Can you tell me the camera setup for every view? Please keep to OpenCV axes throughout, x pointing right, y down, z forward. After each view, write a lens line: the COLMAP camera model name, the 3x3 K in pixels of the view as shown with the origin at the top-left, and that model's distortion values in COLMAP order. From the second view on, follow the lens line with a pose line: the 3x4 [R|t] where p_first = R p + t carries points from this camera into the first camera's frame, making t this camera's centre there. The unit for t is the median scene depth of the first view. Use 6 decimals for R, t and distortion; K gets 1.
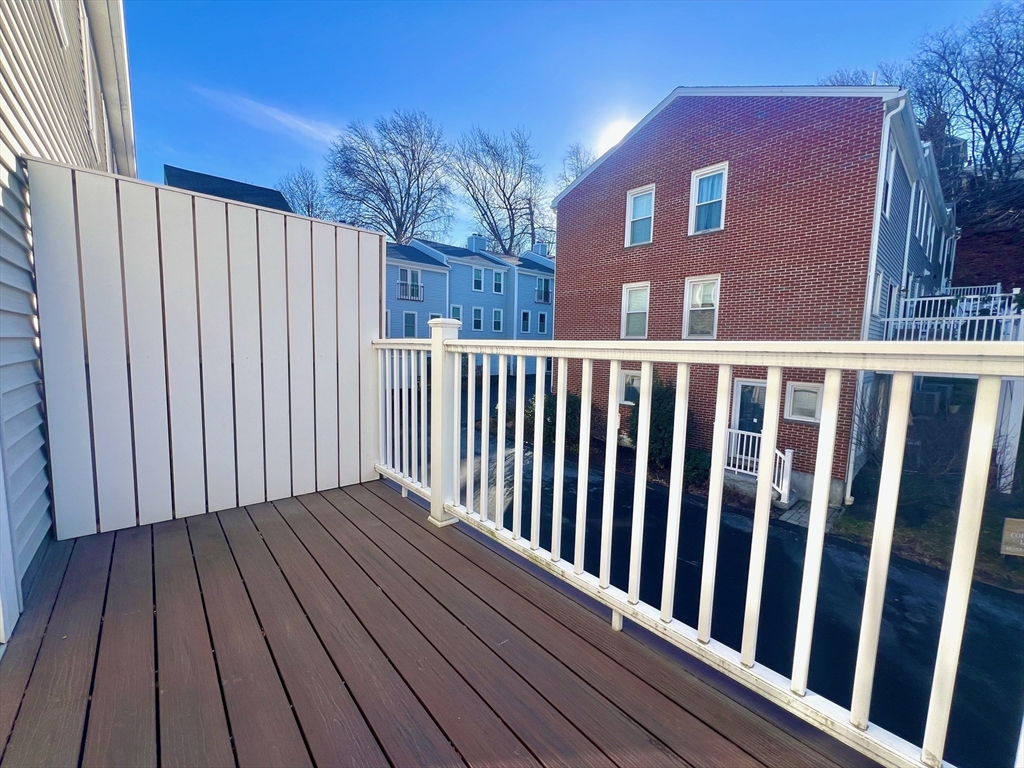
lens RADIAL K [[411.9, 0, 512.0], [0, 411.9, 384.0], [0, 0, 1]] dist [-0.002145, -0.000391]
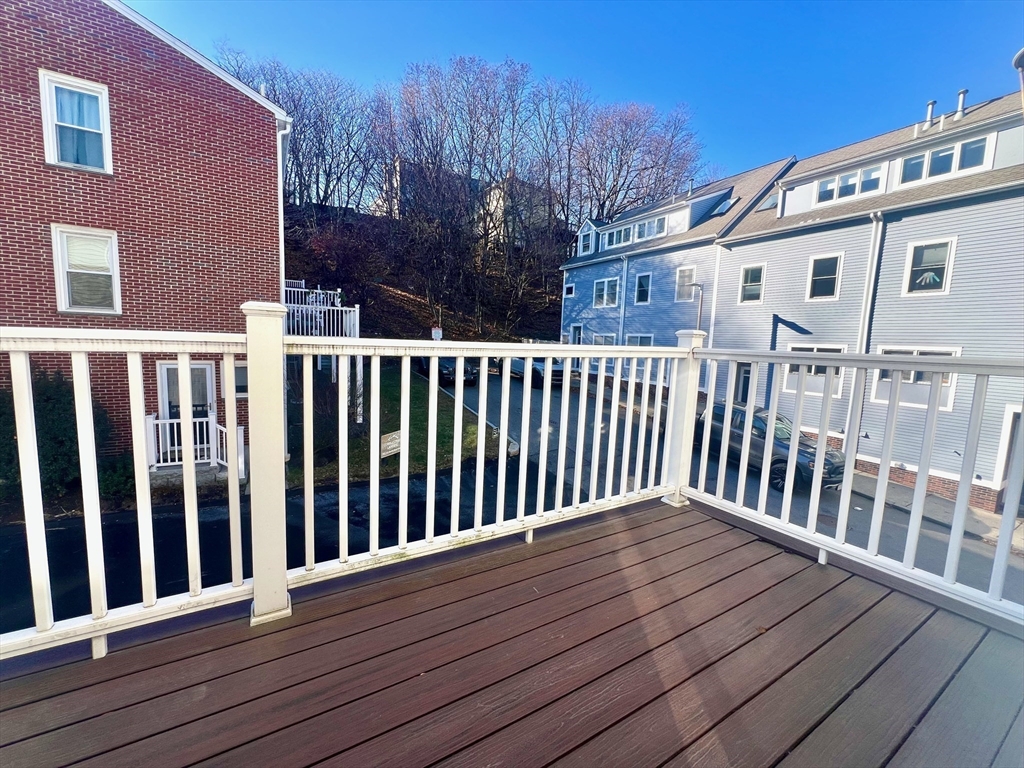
lens RADIAL K [[409.3, 0, 512.0], [0, 409.3, 384.0], [0, 0, 1]] dist [-0.001995, -0.000253]
pose [[0.178901, -0.121592, 0.976325, -0.275571], [0.059940, 0.991838, 0.112540, -0.031026], [-0.982040, 0.038387, 0.184729, 0.194229]]
